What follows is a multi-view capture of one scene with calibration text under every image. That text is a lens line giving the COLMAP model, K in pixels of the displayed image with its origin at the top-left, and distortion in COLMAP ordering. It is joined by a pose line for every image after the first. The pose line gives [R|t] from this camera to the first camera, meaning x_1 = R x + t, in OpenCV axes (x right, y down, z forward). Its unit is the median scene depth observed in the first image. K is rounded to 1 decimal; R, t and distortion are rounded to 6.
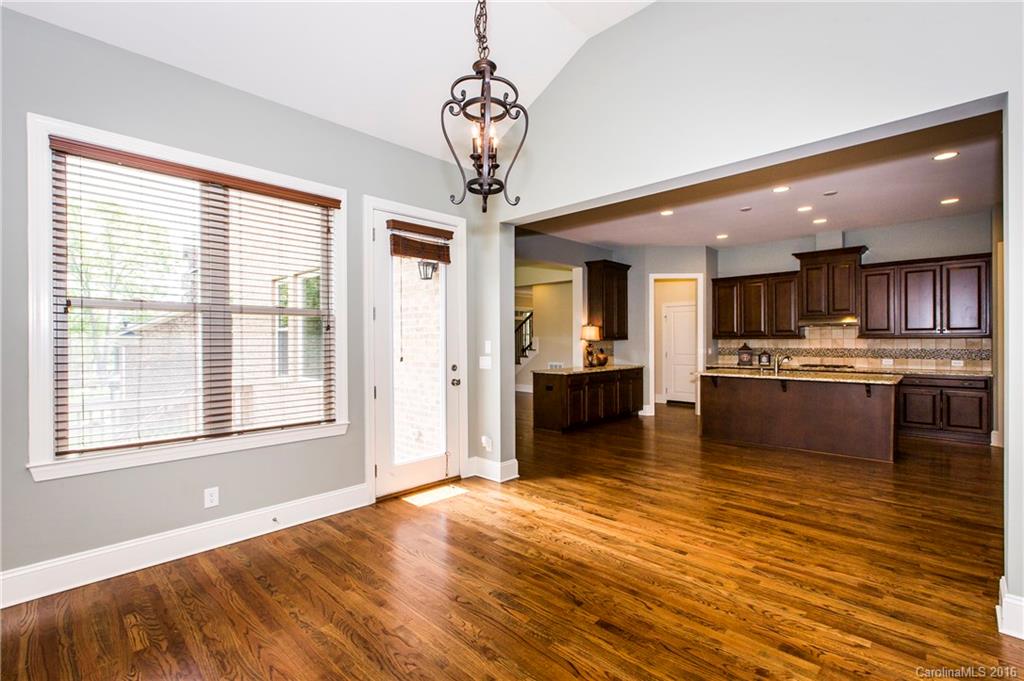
lens RADIAL K [[452.2, 0, 518.8], [0, 452.2, 343.0], [0, 0, 1]] dist [0.001581, -0.000798]
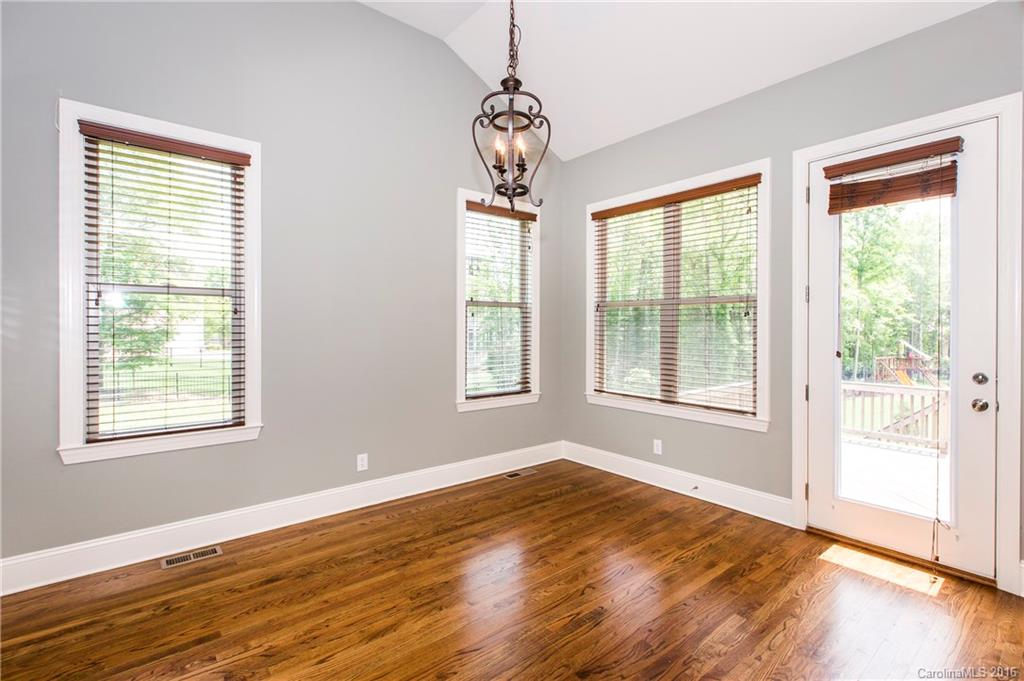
lens RADIAL K [[452.2, 0, 514.2], [0, 452.2, 333.5], [0, 0, 1]] dist [0.001581, -0.000798]
pose [[-0.090633, 0.016598, -0.995746, 0.566982], [-0.007853, 0.999818, 0.017380, -0.006076], [0.995853, 0.009395, -0.090487, 0.605551]]
